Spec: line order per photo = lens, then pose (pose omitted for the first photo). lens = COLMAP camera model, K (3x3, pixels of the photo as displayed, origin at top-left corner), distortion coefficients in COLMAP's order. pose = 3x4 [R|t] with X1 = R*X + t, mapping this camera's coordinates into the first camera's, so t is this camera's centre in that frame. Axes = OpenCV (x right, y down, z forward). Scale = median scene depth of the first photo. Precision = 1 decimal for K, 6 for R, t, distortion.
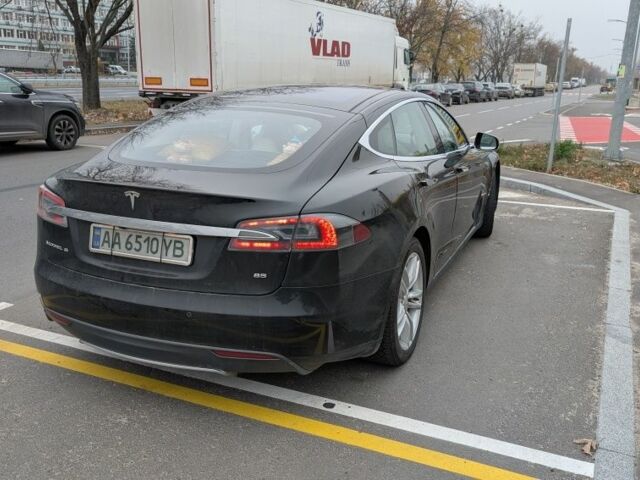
lens RADIAL K [[612.3, 0, 320.0], [0, 612.3, 240.0], [0, 0, 1]] dist [0.009310, 0.003553]
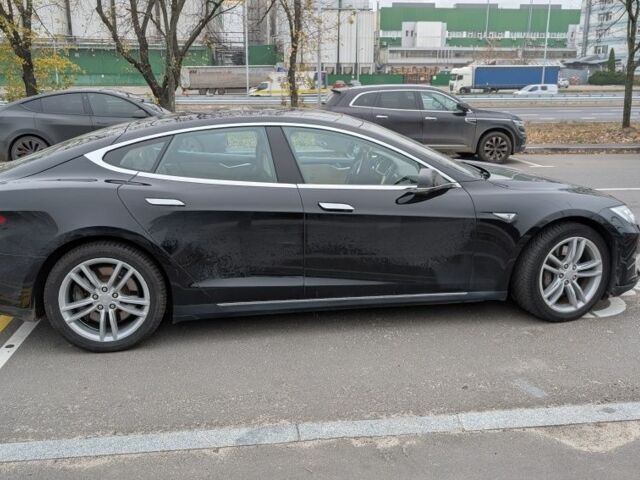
lens RADIAL K [[612.3, 0, 320.0], [0, 612.3, 240.0], [0, 0, 1]] dist [0.009310, 0.003553]
pose [[0.533773, 0.184918, -0.825162, 0.330198], [-0.206693, 0.974730, 0.084733, -0.047922], [0.819979, 0.125327, 0.558506, 0.179561]]
